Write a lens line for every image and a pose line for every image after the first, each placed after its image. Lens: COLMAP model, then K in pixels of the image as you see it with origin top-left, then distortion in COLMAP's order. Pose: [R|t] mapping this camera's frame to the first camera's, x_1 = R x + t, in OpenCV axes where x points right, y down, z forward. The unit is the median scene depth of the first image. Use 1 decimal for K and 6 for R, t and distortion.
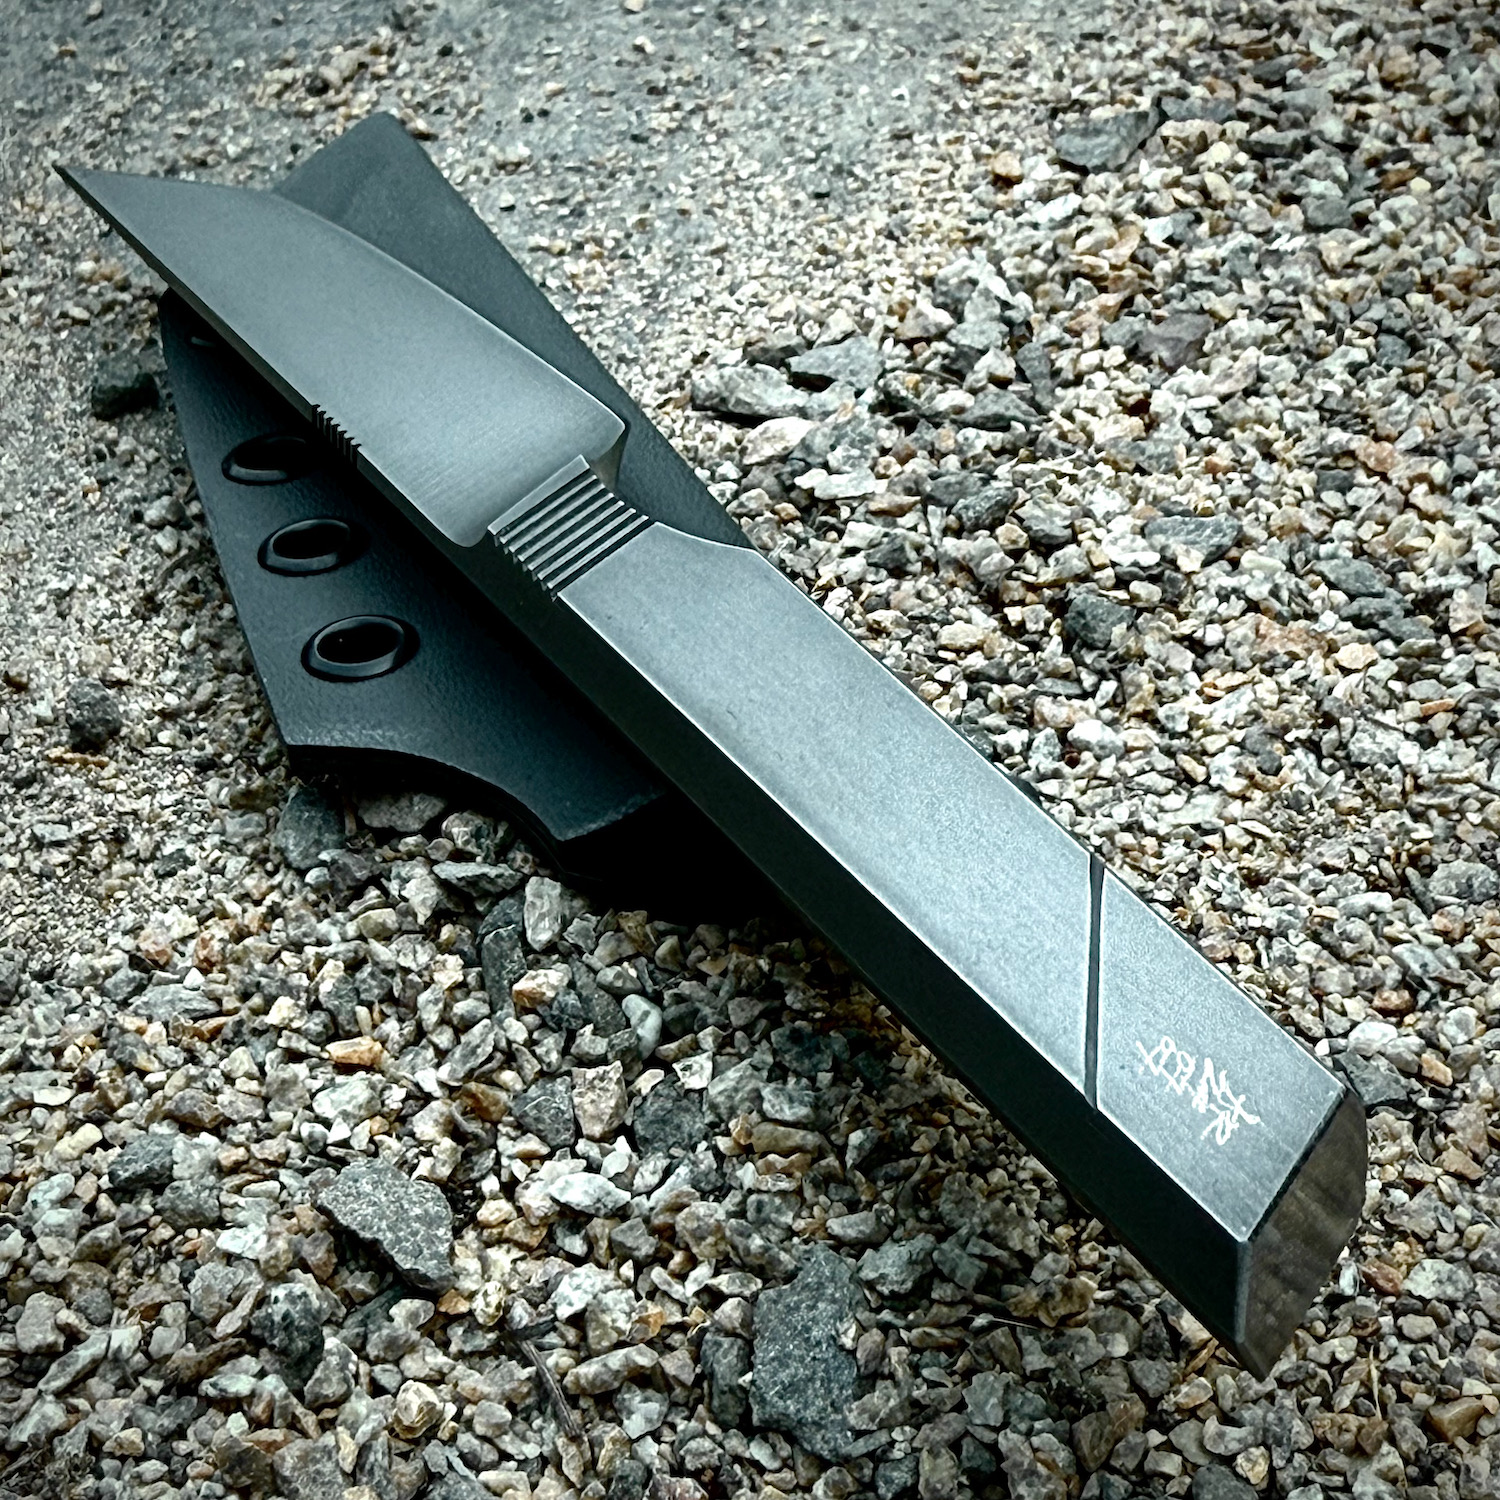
lens RADIAL K [[2891.7, 0, 739.1], [0, 2891.7, 549.5], [0, 0, 1]] dist [0.024512, -0.044613]
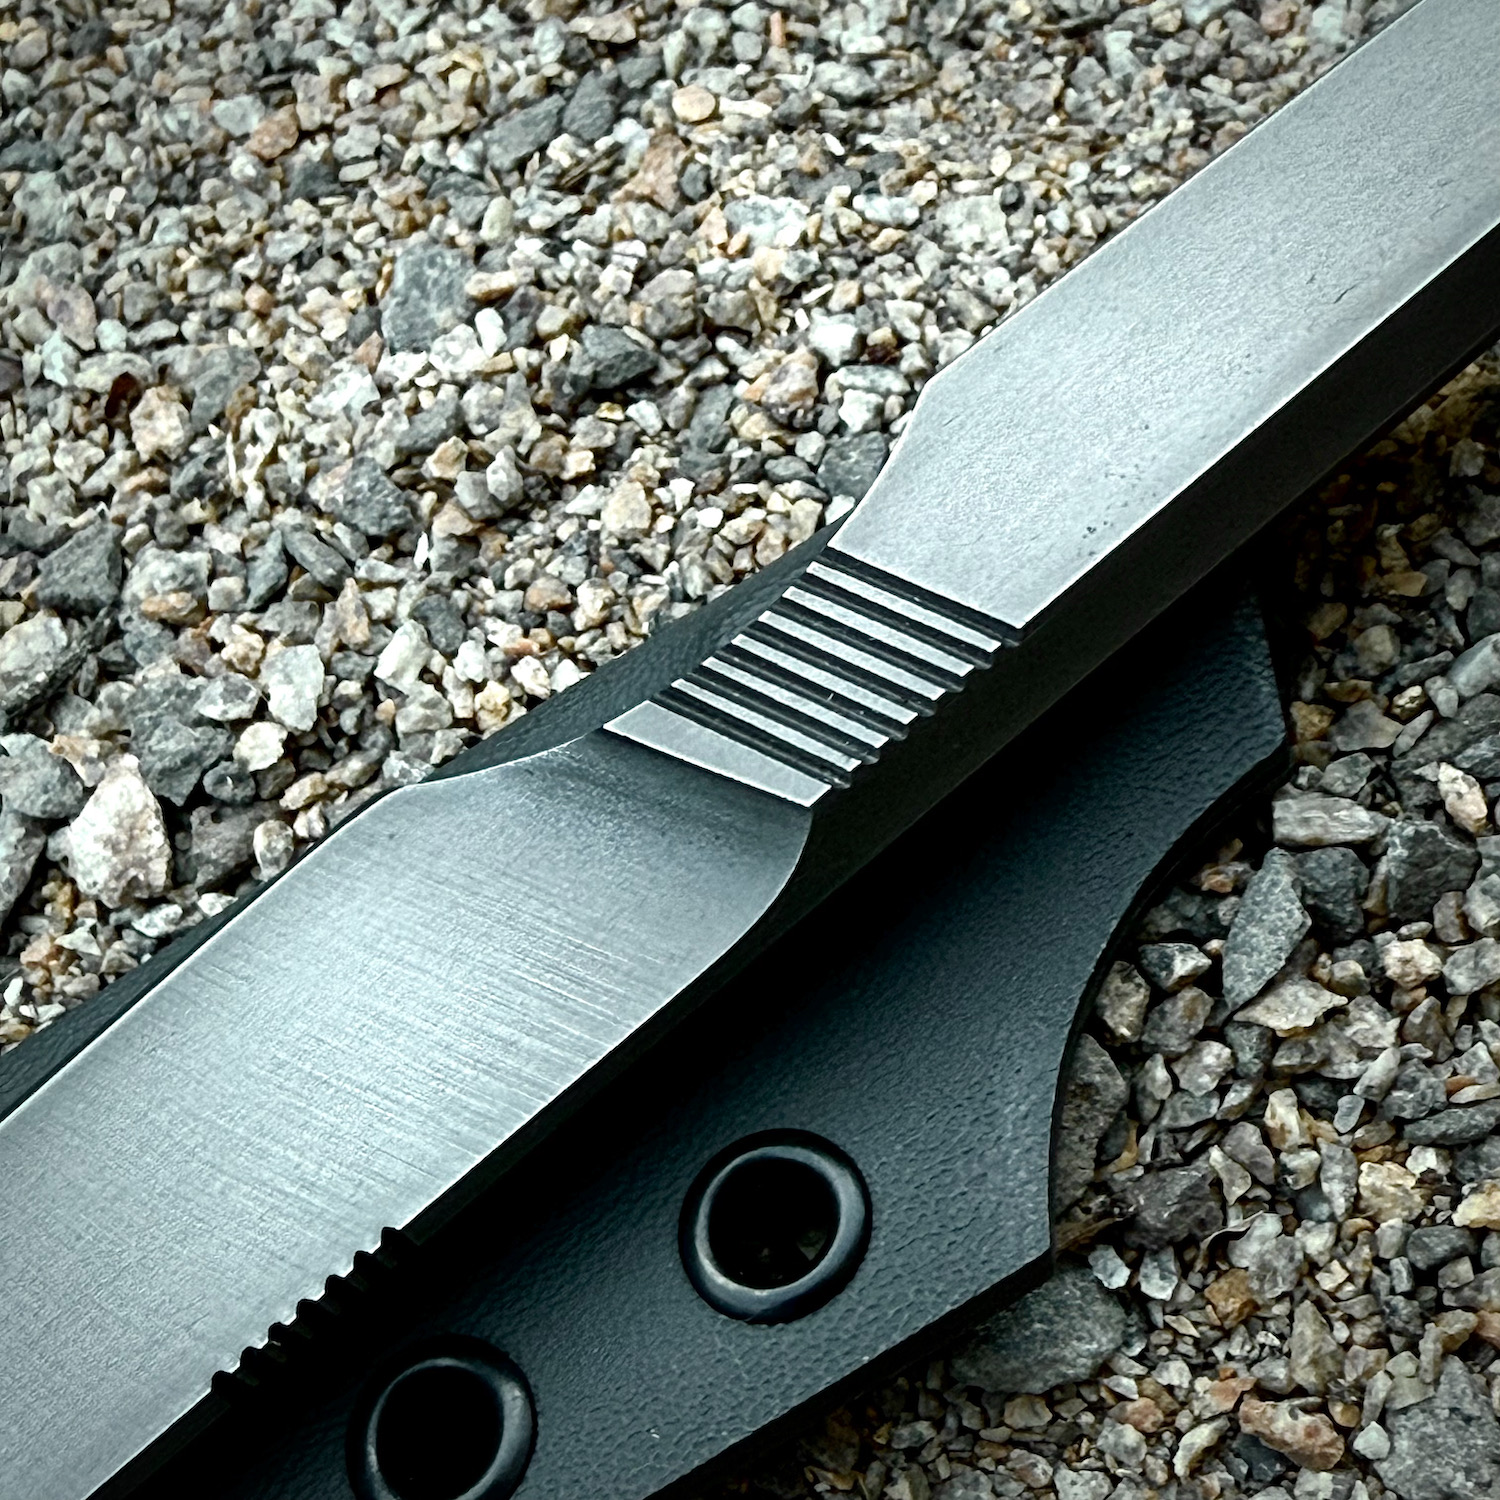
lens RADIAL K [[2891.7, 0, 739.1], [0, 2891.7, 549.5], [0, 0, 1]] dist [0.024512, -0.044613]
pose [[-0.108769, -0.736800, 0.667304, -0.396794], [0.734221, 0.392996, 0.553600, -0.330405], [-0.670141, 0.550163, 0.498228, 0.595832]]
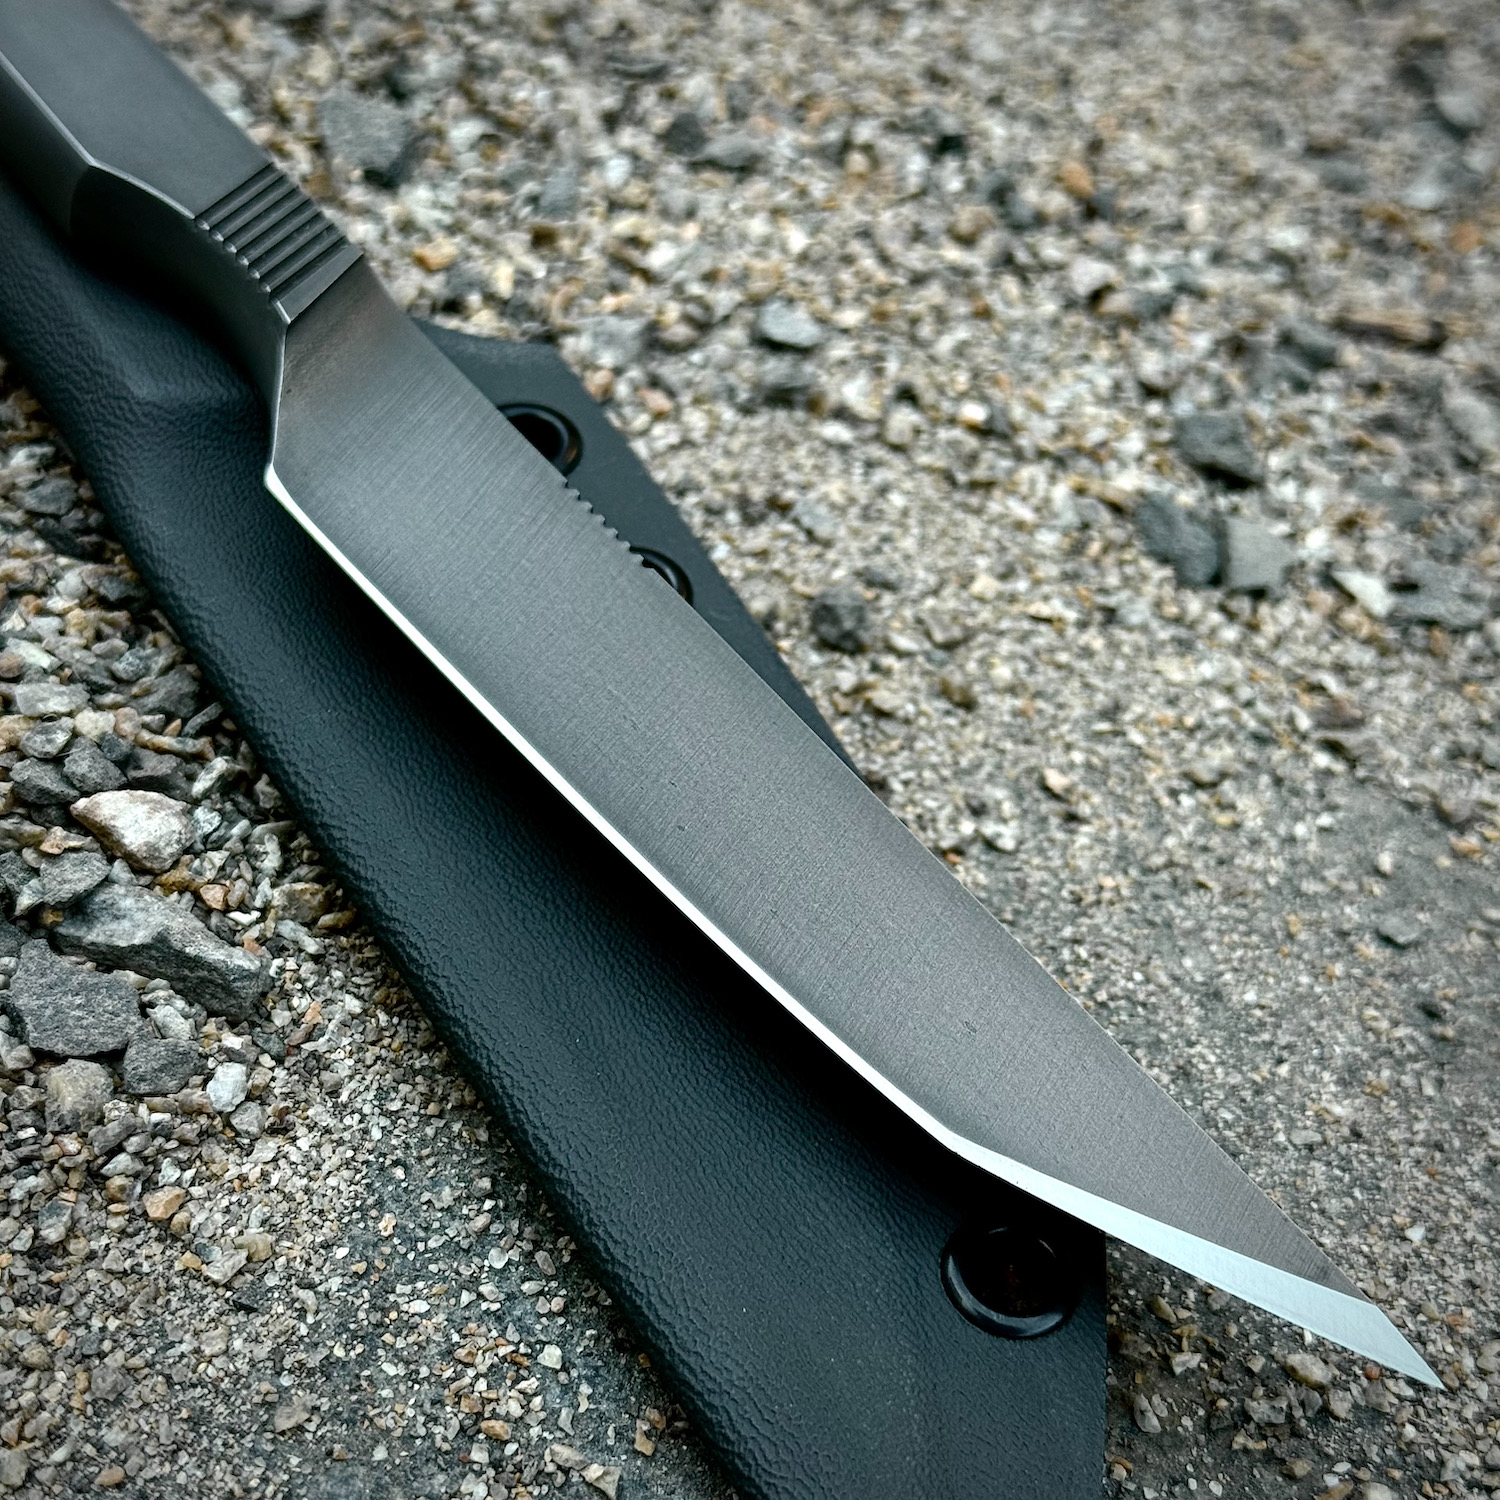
lens RADIAL K [[2962.1, 0, 737.5], [0, 2962.1, 723.3], [0, 0, 1]] dist [0.158382, -0.333777]
pose [[-0.979924, 0.135077, -0.146639, -0.033218], [-0.120669, 0.183662, 0.975555, -0.937914], [0.158707, 0.973664, -0.163675, 1.206376]]
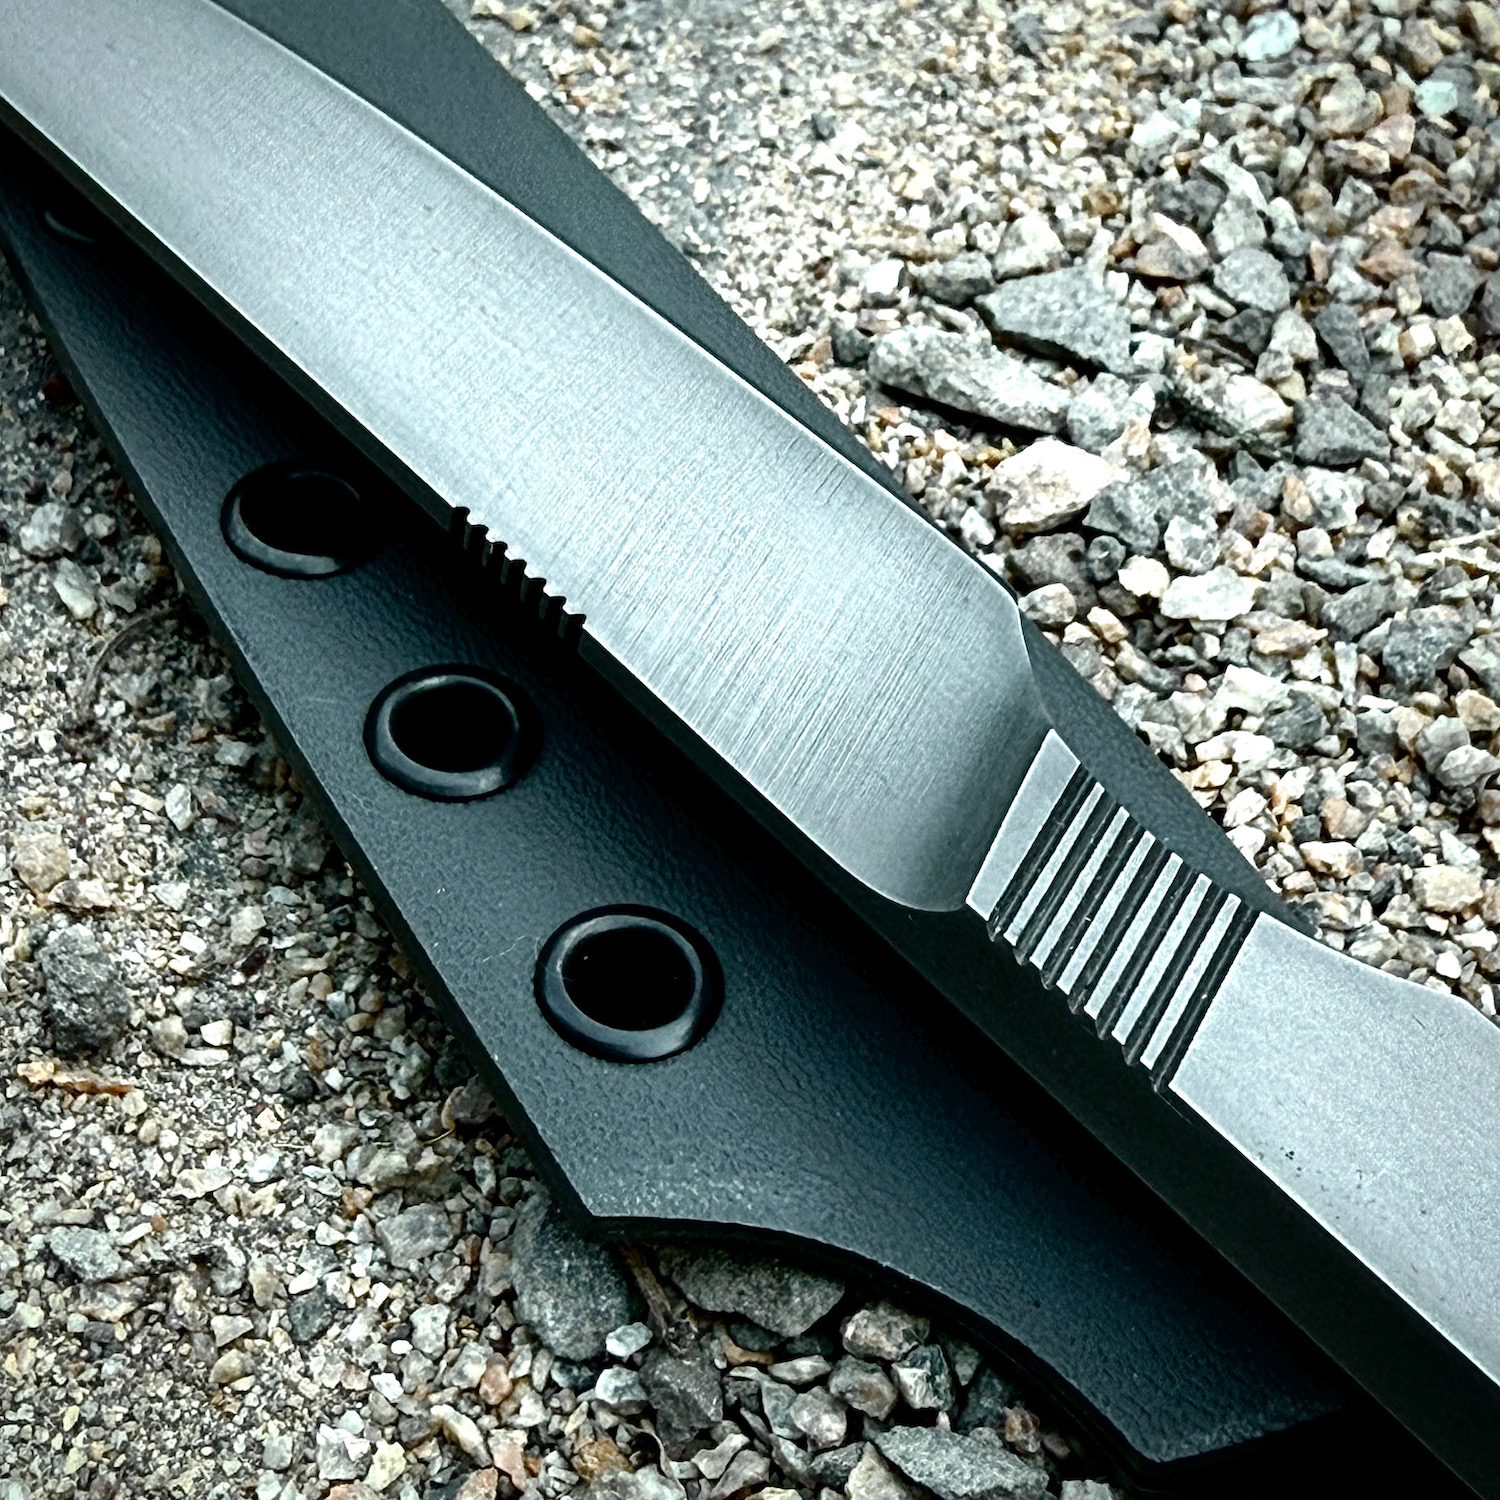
lens RADIAL K [[2891.7, 0, 739.1], [0, 2891.7, 549.5], [0, 0, 1]] dist [0.024512, -0.044613]
pose [[0.952464, -0.017899, 0.304124, -0.278320], [-0.064721, 0.963597, 0.259406, -0.205639], [-0.297696, -0.266759, 0.916634, 0.418480]]
